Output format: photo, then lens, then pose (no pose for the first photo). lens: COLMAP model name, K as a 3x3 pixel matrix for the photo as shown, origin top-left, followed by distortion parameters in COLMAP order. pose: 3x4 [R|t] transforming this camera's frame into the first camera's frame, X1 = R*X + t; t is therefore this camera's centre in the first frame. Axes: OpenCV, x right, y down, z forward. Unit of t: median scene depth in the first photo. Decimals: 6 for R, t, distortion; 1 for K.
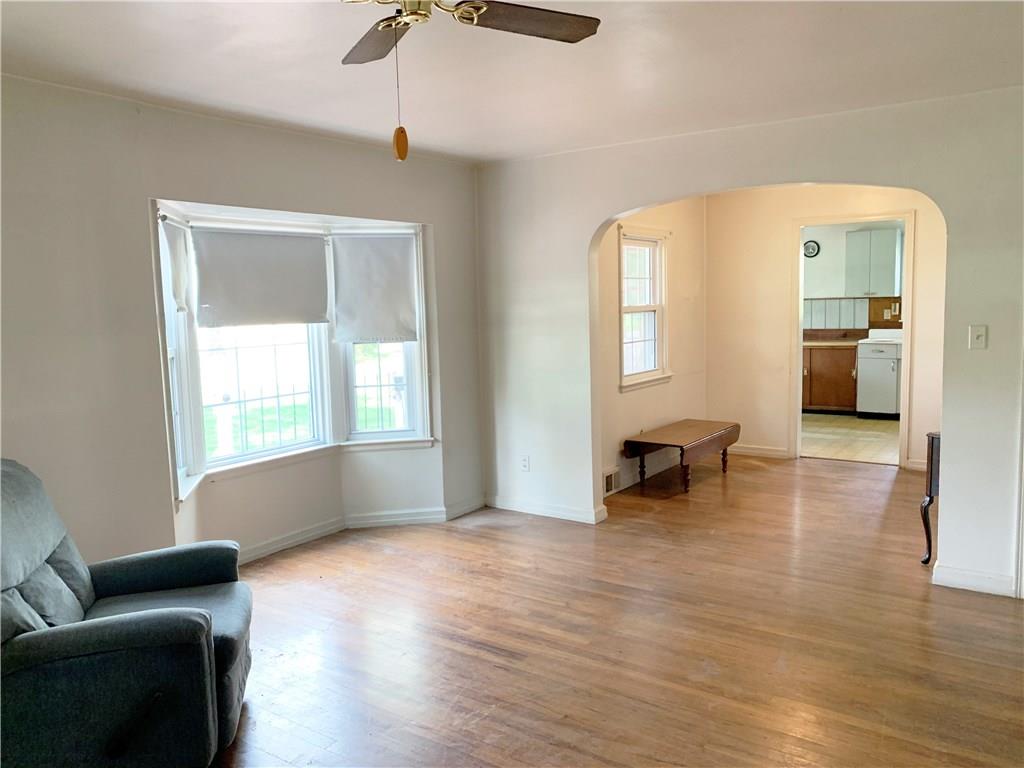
lens RADIAL K [[771.9, 0, 510.9], [0, 771.9, 377.3], [0, 0, 1]] dist [-0.000004, -0.003959]
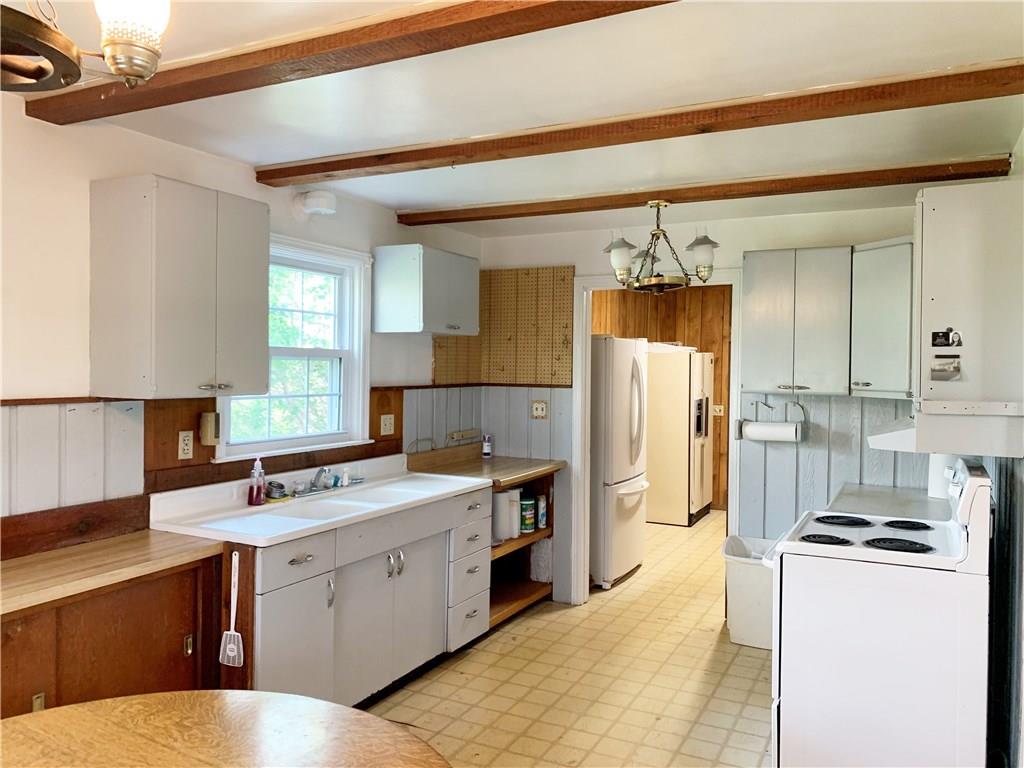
lens RADIAL K [[771.9, 0, 510.9], [0, 771.9, 377.3], [0, 0, 1]] dist [-0.000004, -0.003959]
pose [[-0.162890, 0.007490, 0.986616, 0.126654], [0.073862, 0.997258, 0.004624, -0.102453], [-0.983876, 0.073626, -0.162997, 0.911495]]
